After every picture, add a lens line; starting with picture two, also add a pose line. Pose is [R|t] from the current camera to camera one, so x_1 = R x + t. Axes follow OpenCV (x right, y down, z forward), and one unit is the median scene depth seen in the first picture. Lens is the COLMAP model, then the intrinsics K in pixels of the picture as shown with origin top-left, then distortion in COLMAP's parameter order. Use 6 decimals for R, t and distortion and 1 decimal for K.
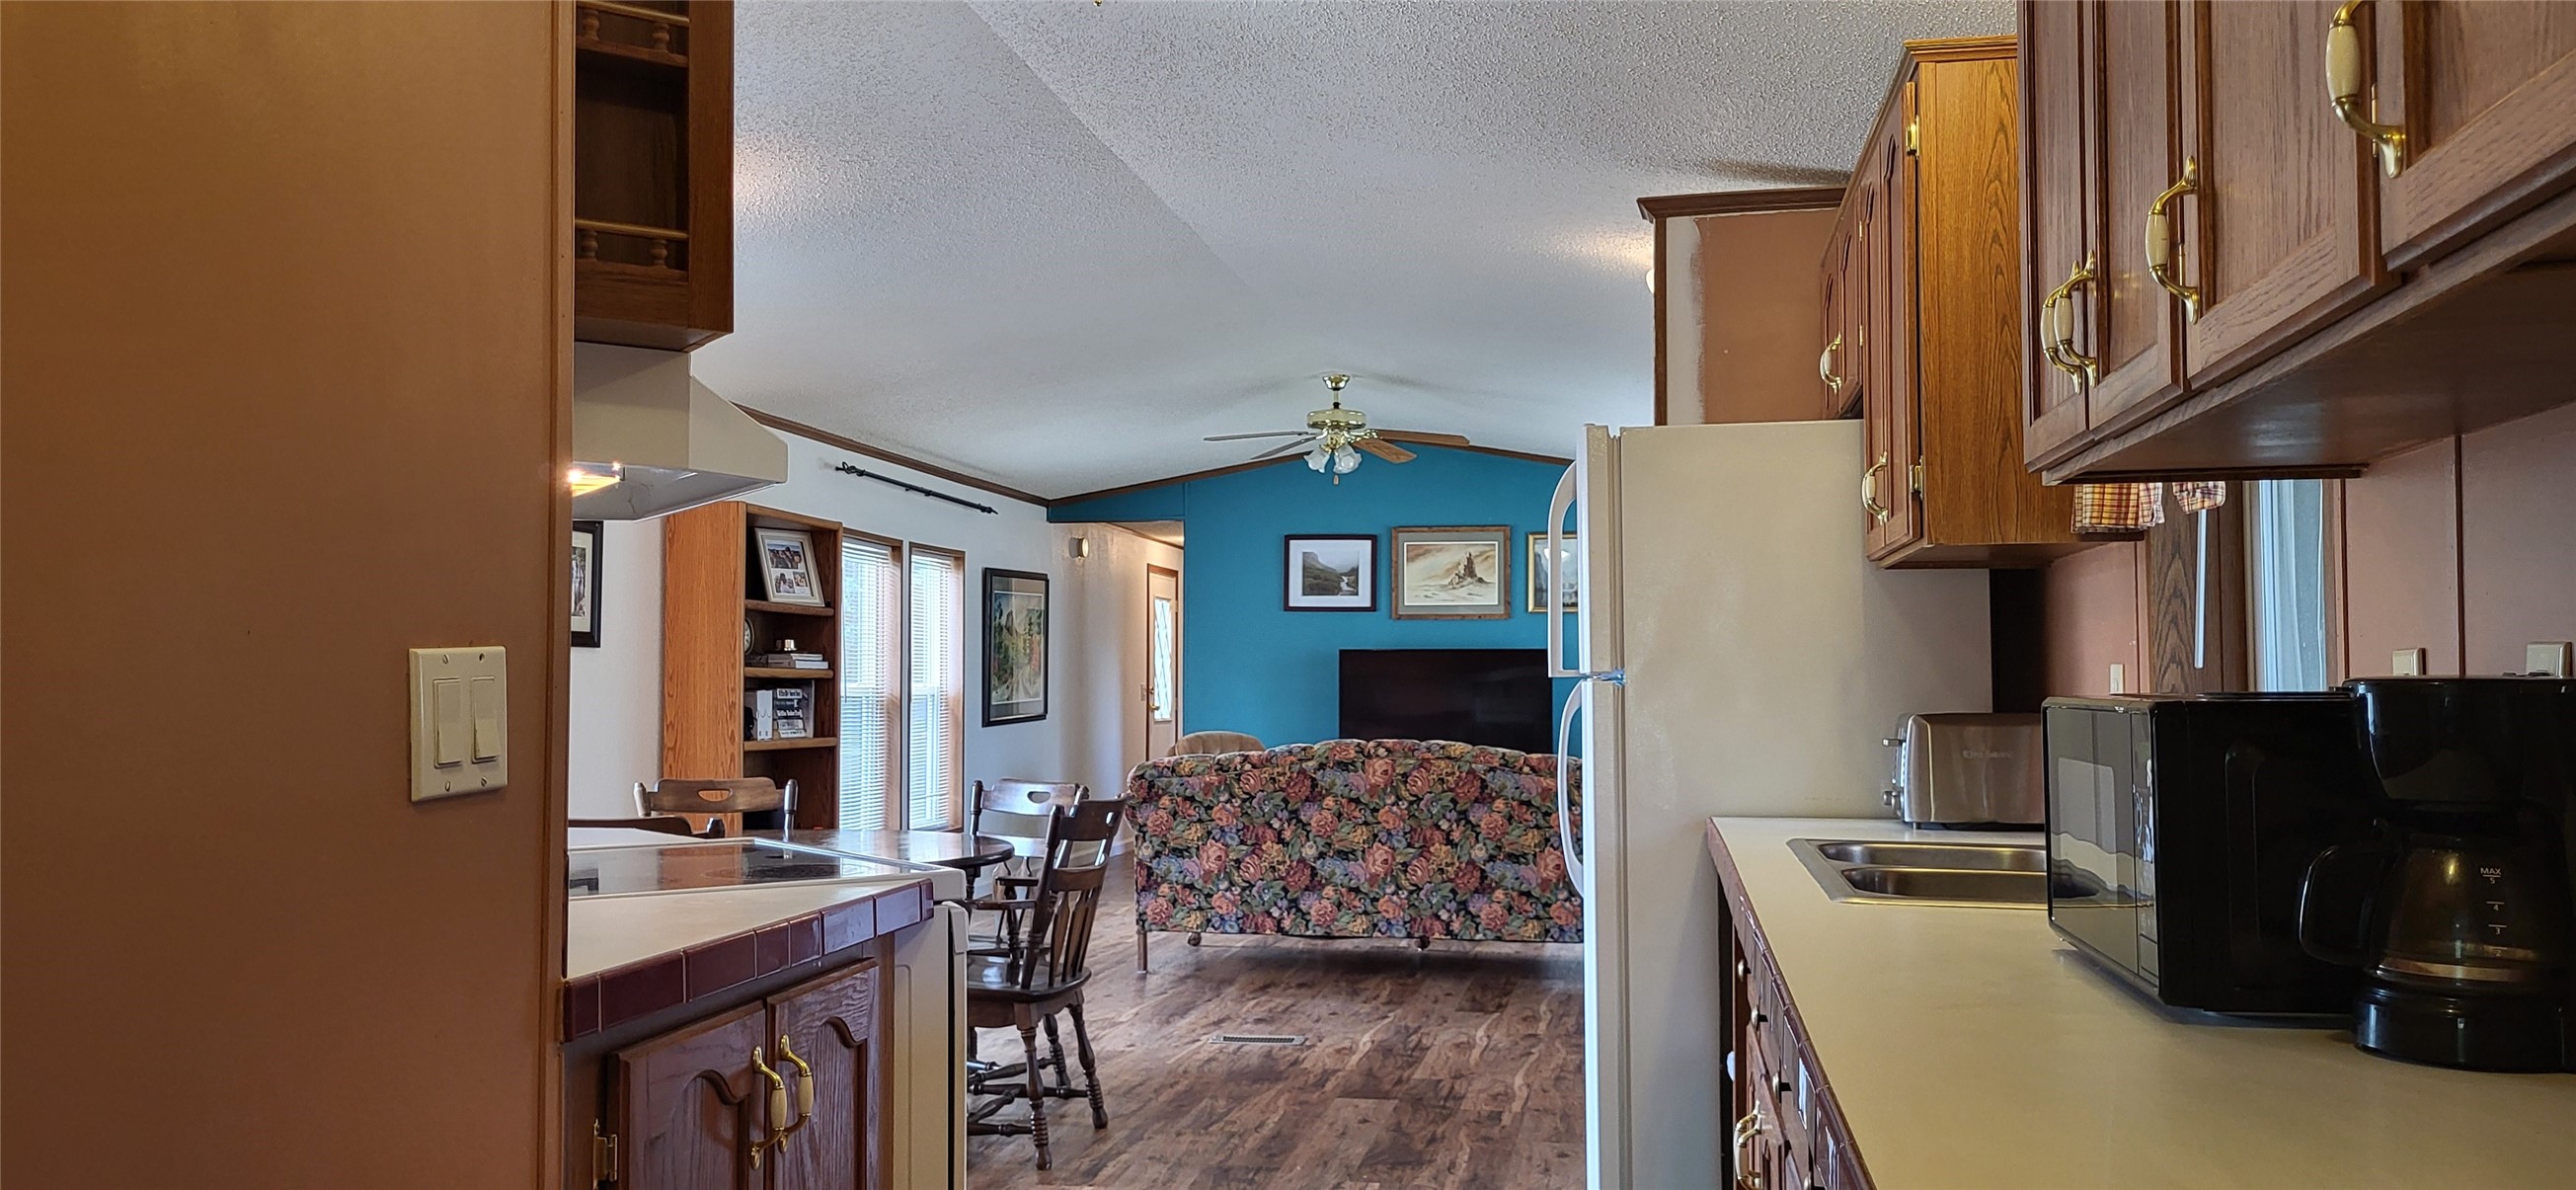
lens RADIAL K [[1964.4, 0, 1288.0], [0, 1964.4, 595.0], [0, 0, 1]] dist [0.015322, -0.007554]
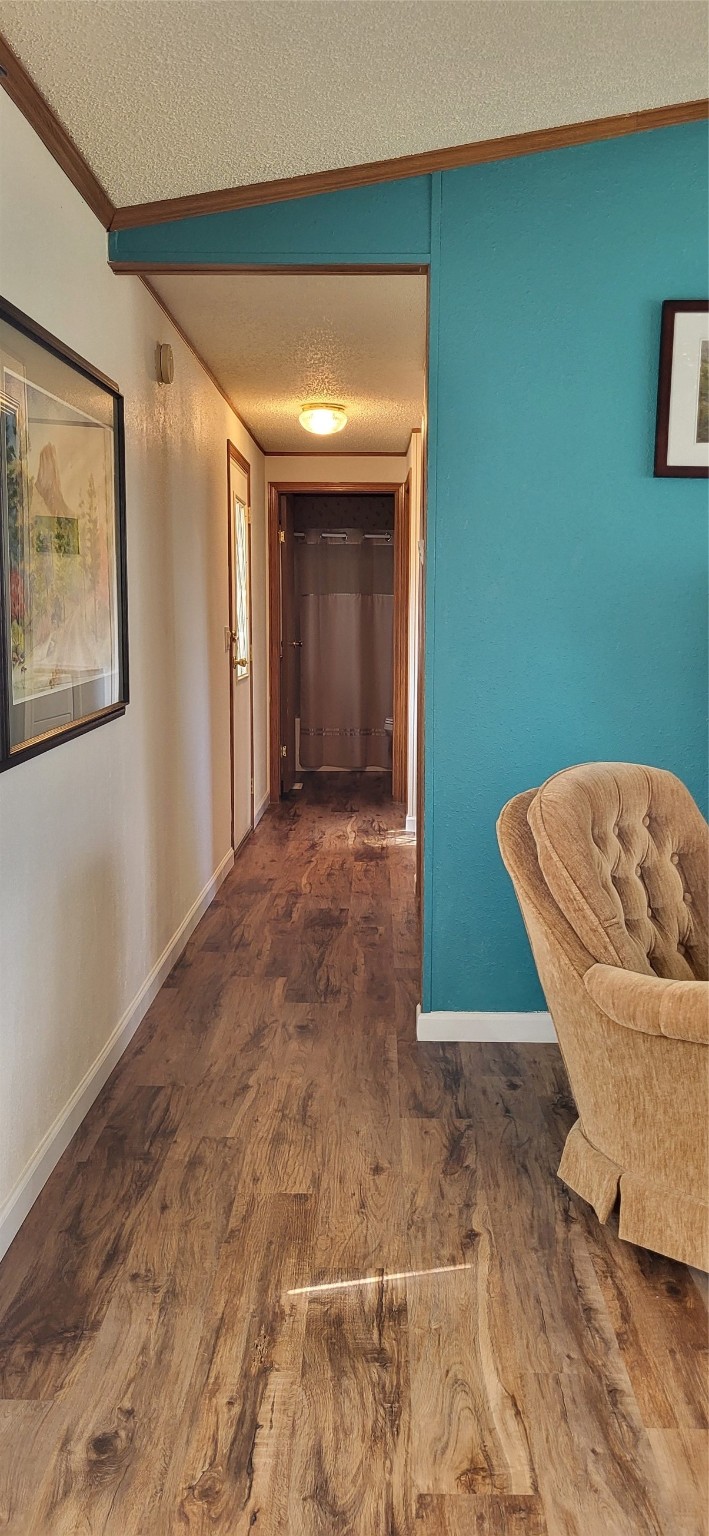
lens RADIAL K [[1171.2, 0, 354.5], [0, 1171.2, 768.0], [0, 0, 1]] dist [0.015322, -0.007554]
pose [[0.976830, -0.023962, 0.212672, -0.129191], [-0.015769, 0.982952, 0.183183, 0.025871], [-0.213435, -0.182292, 0.959799, 0.738368]]
